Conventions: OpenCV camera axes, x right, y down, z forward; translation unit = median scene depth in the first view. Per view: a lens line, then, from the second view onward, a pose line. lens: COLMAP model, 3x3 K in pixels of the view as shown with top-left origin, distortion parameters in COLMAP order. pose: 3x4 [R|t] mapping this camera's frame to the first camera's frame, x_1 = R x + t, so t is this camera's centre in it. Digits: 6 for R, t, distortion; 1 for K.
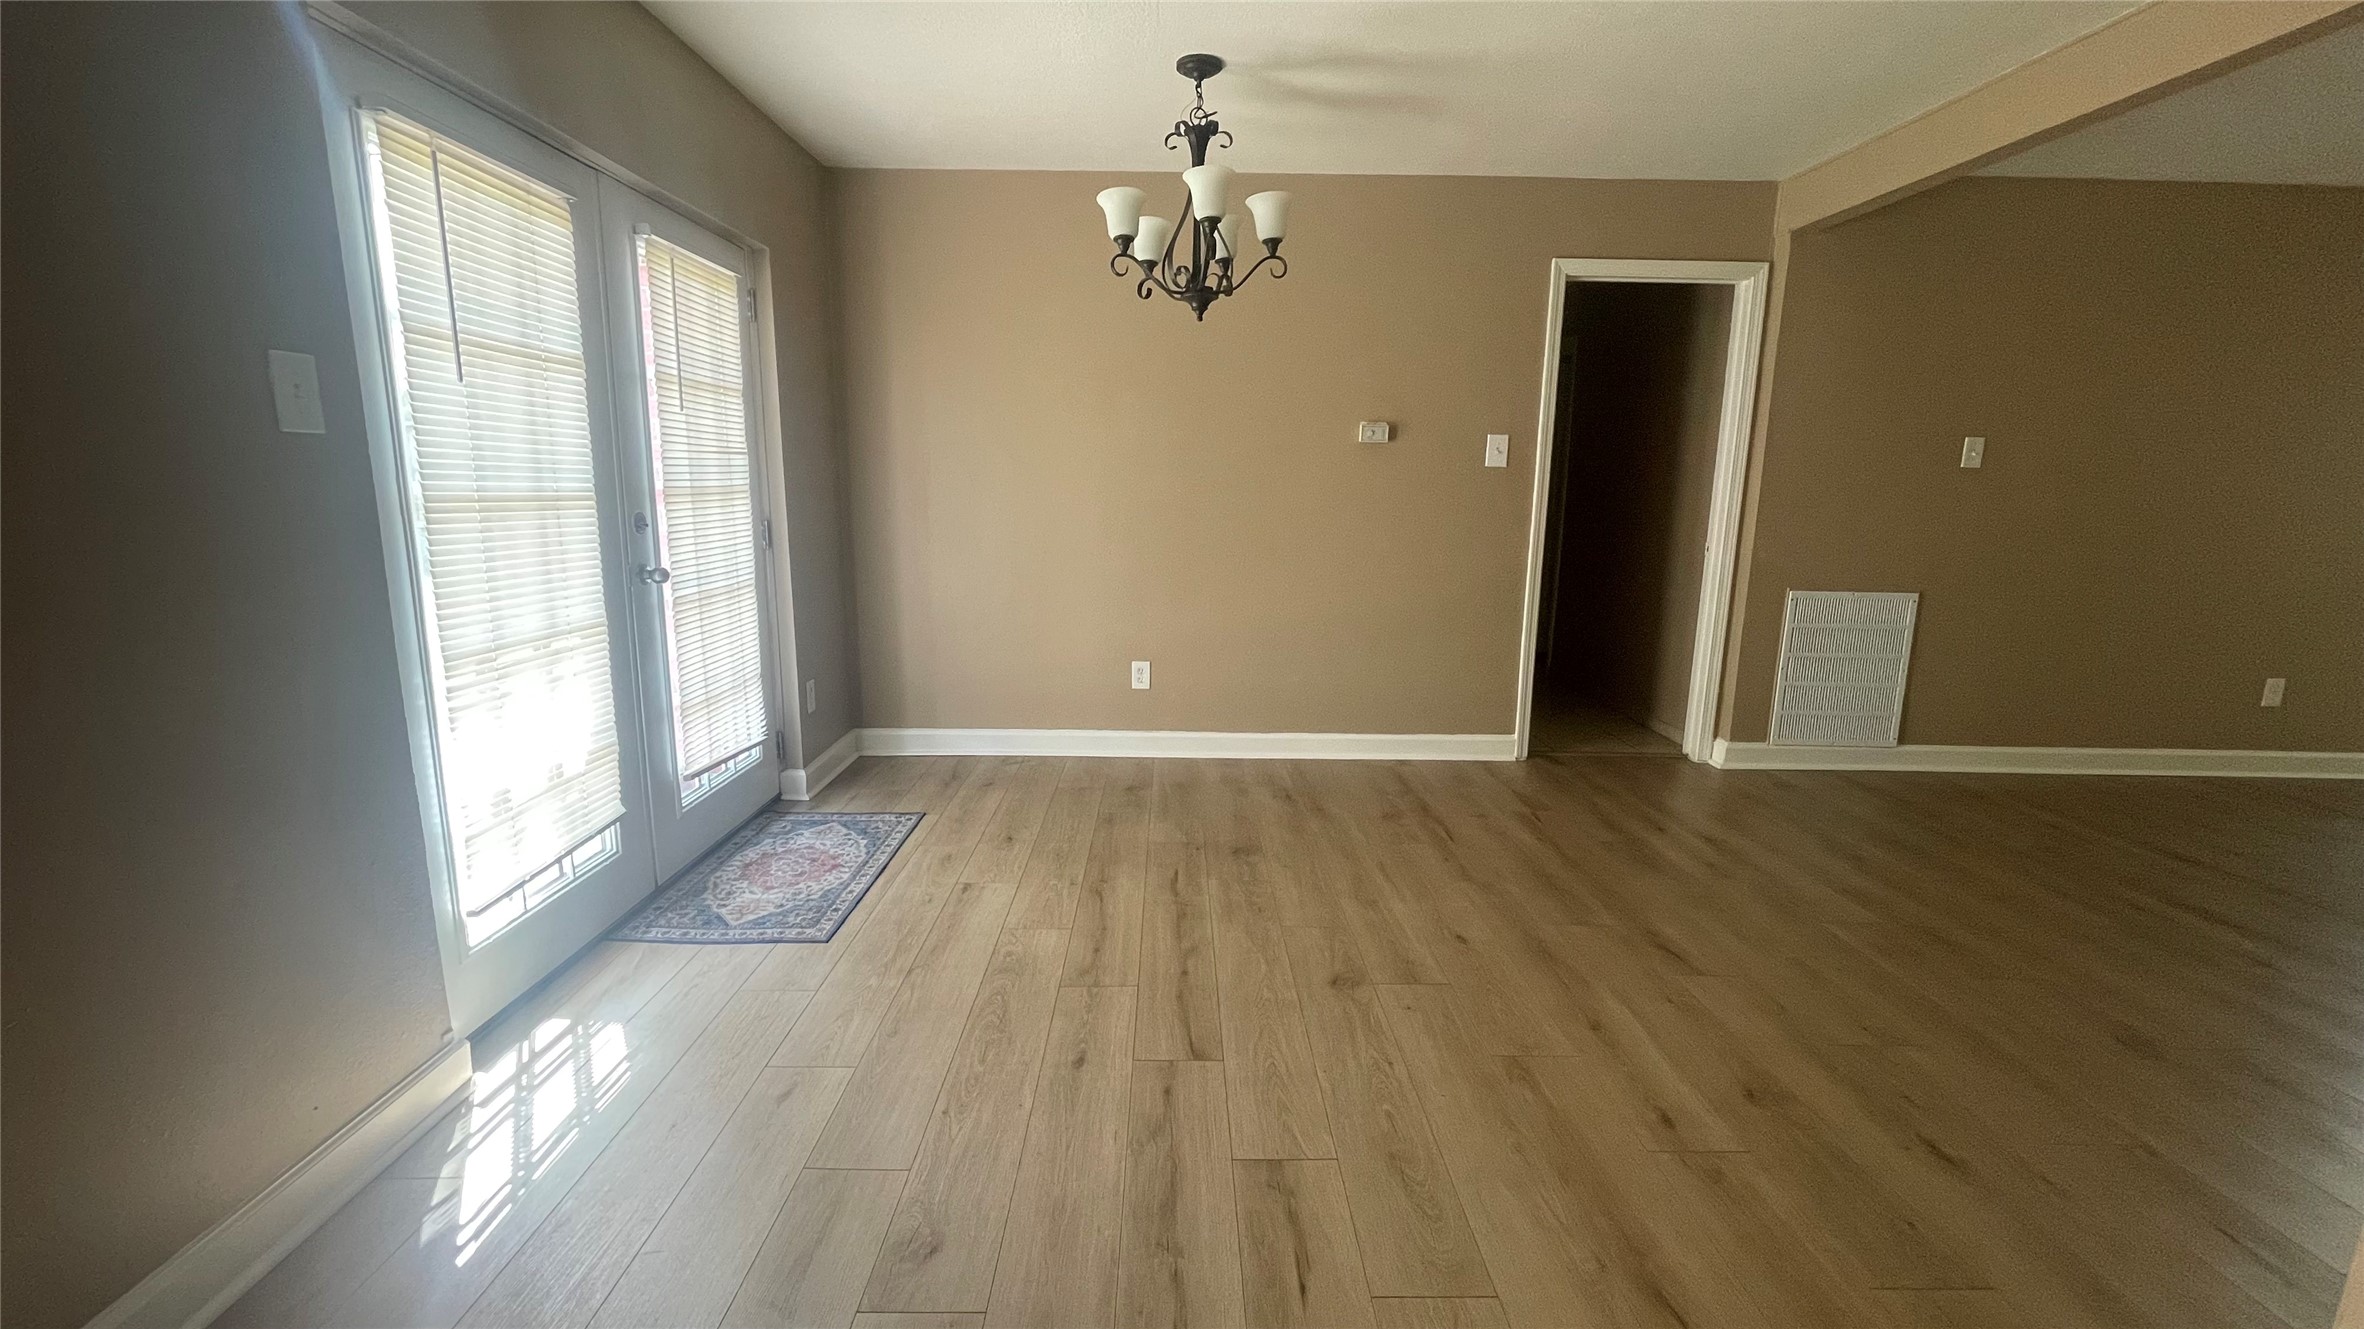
lens RADIAL K [[968.3, 0, 1182.0], [0, 968.3, 664.5], [0, 0, 1]] dist [0.001117, 0.000013]
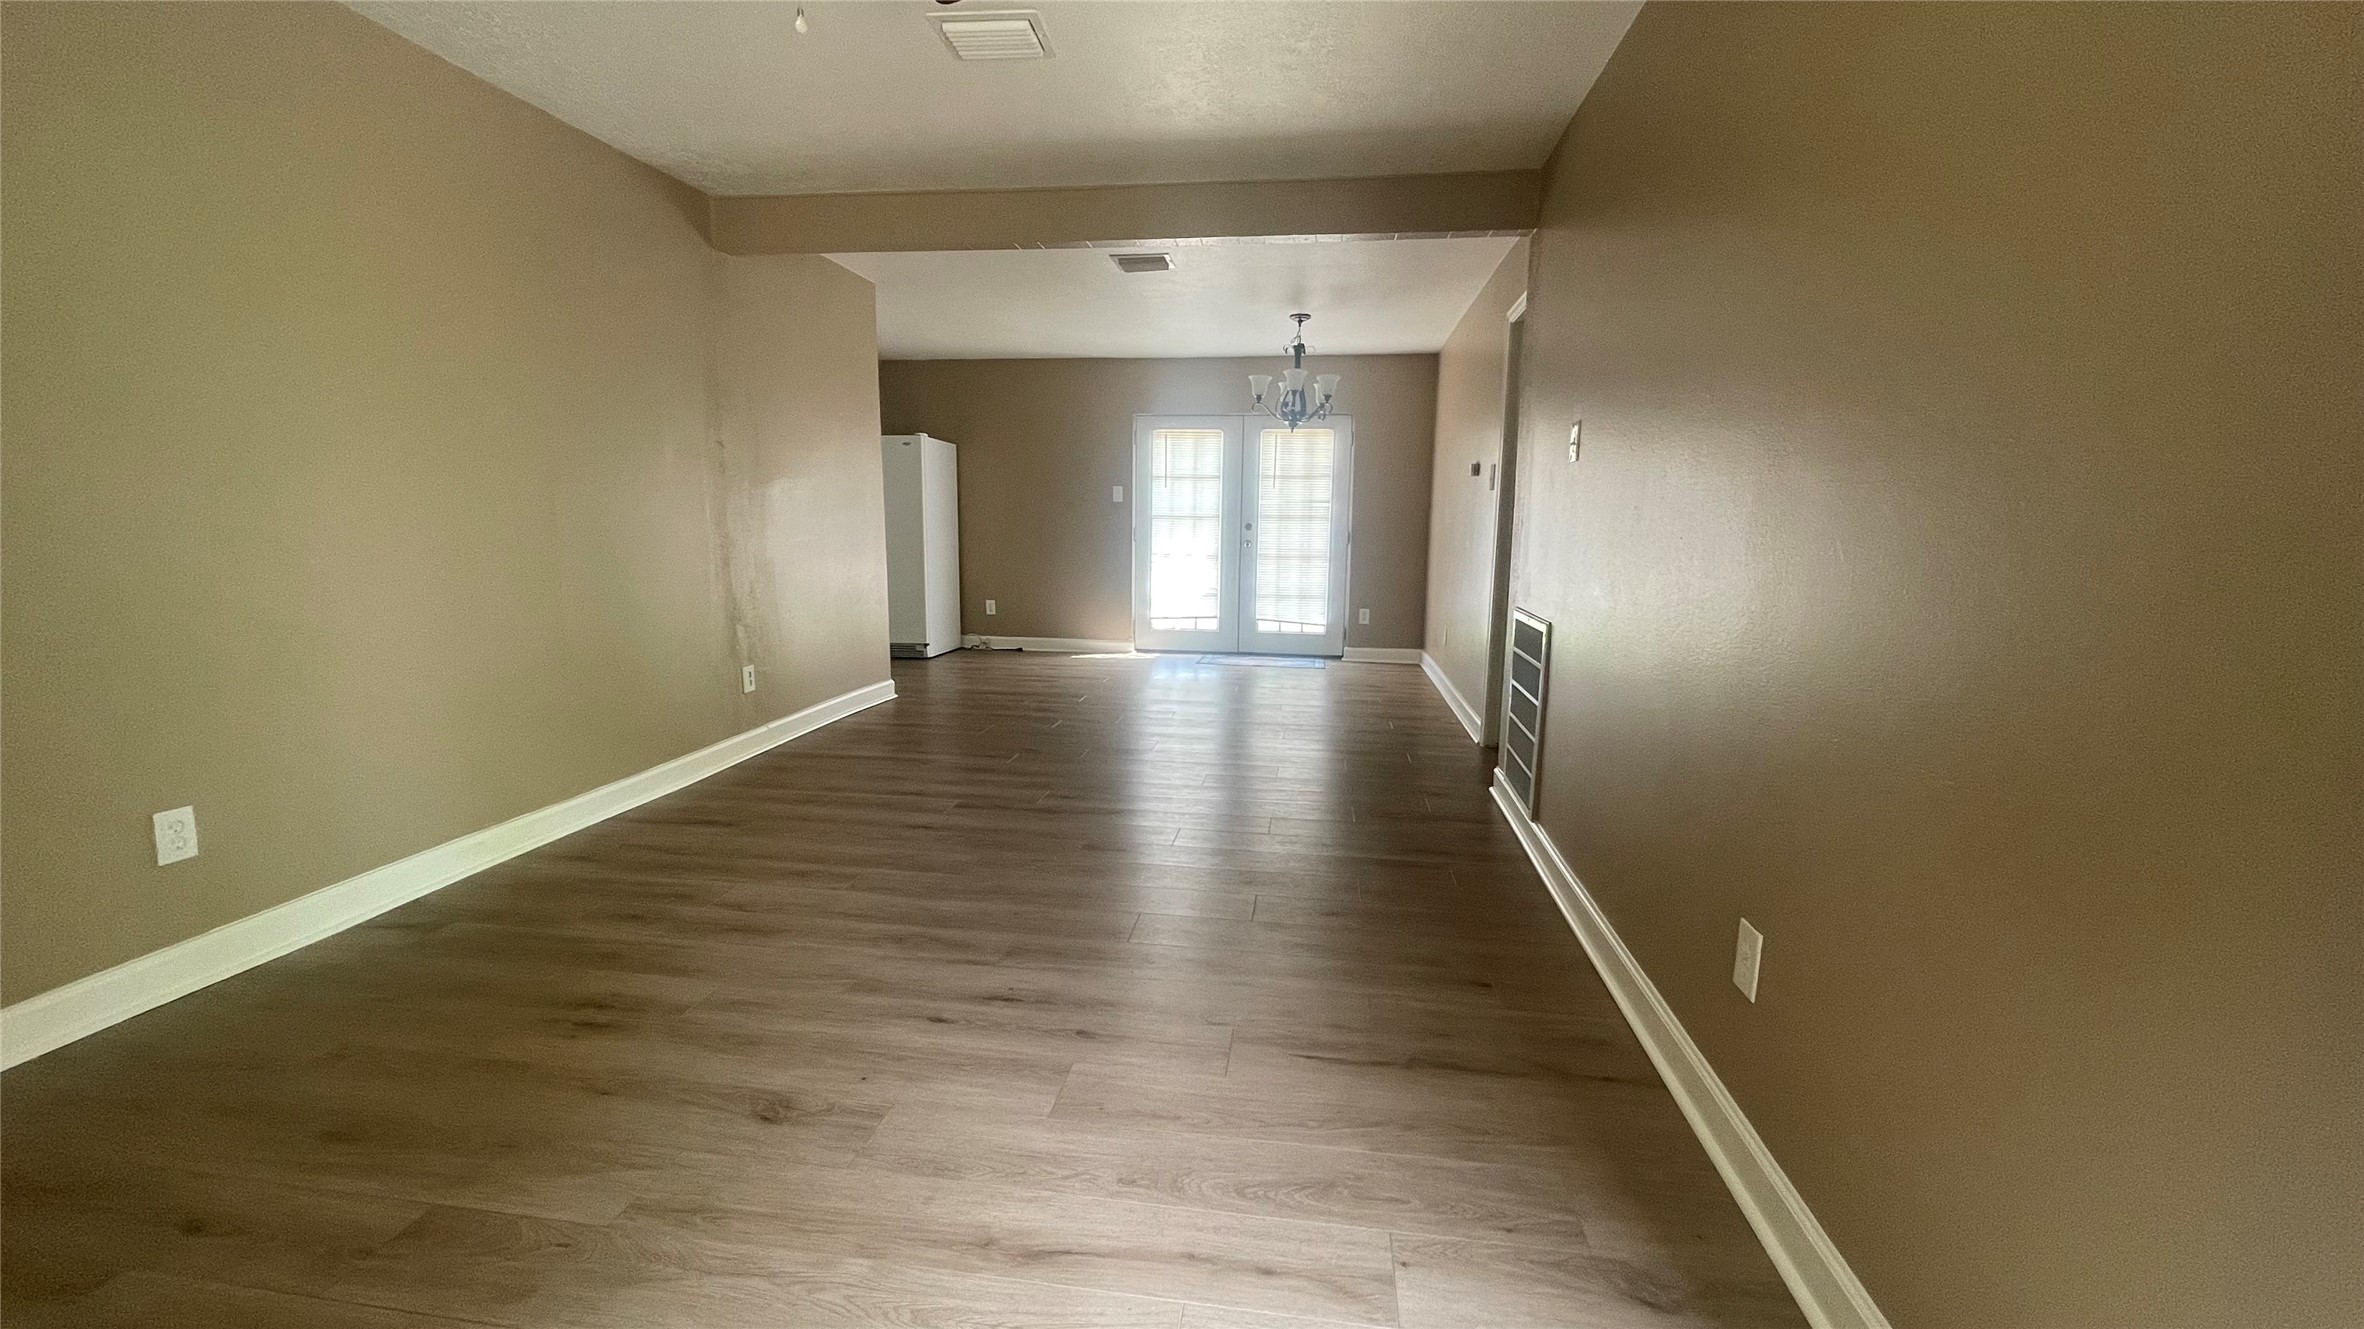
lens RADIAL K [[968.3, 0, 1182.0], [0, 968.3, 664.5], [0, 0, 1]] dist [0.001117, 0.000013]
pose [[-0.163689, 0.124876, -0.978576, 2.625648], [-0.202720, 0.966529, 0.157248, -0.173956], [0.965459, 0.224117, -0.132895, 1.383484]]
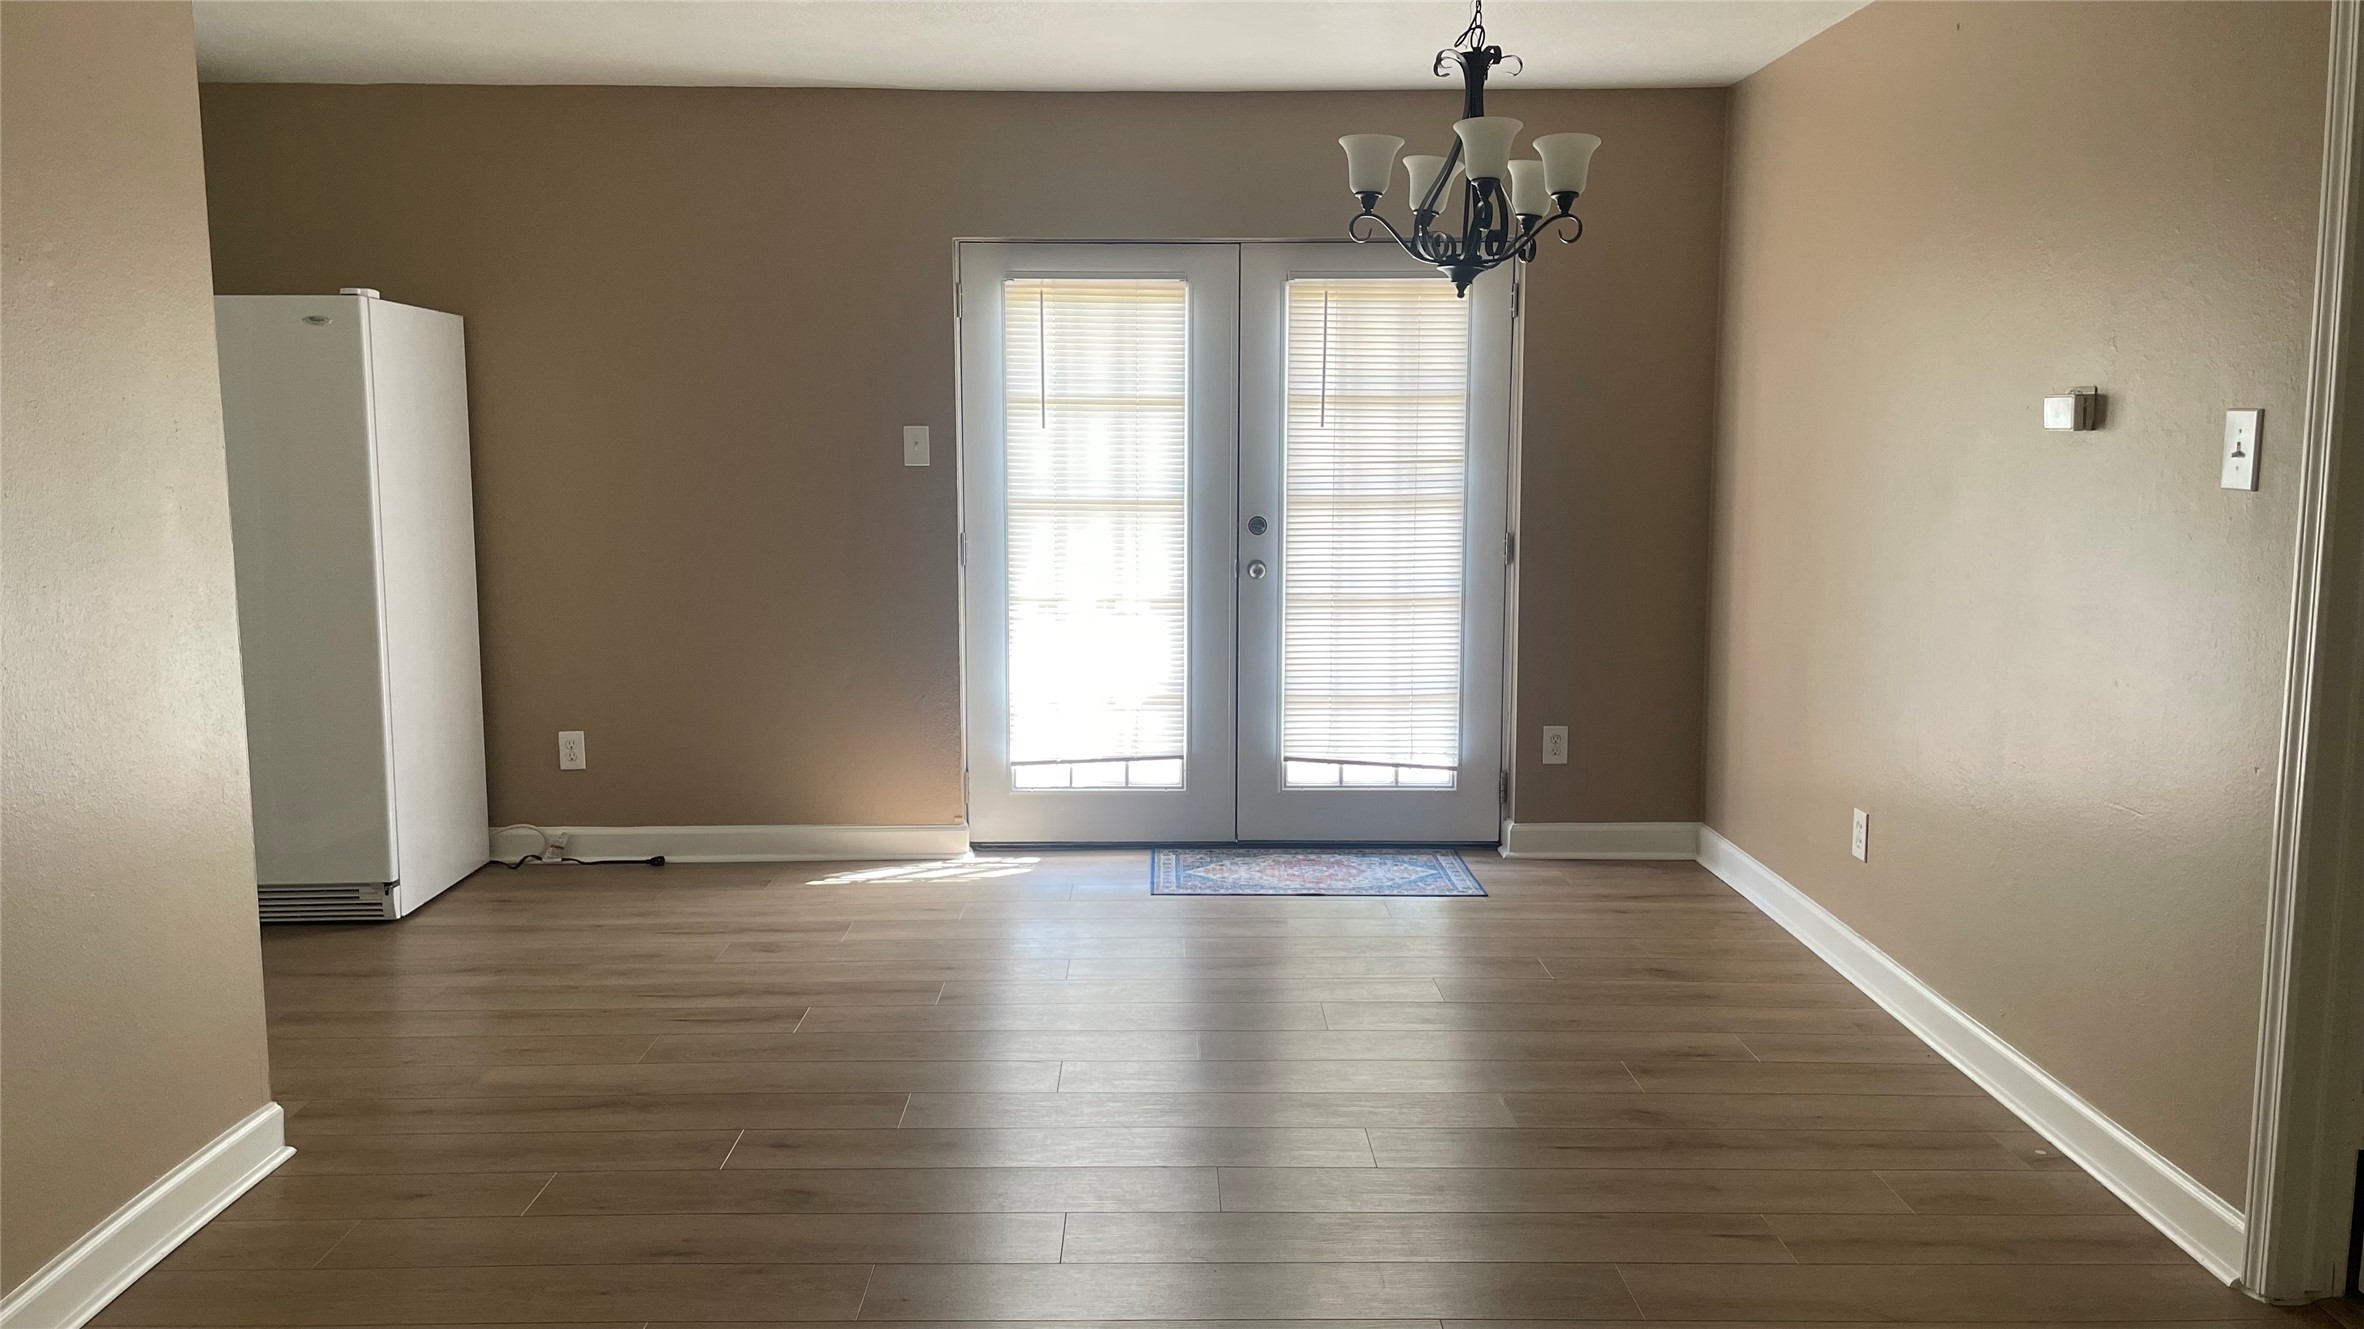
lens RADIAL K [[1780.8, 0, 1189.5], [0, 1780.8, 626.8], [0, 0, 1]] dist [0.040867, -0.003011]
pose [[0.000825, 0.097483, -0.995237, 1.711972], [-0.190218, 0.977081, 0.095547, -0.231148], [0.981742, 0.189233, 0.019349, 0.960508]]
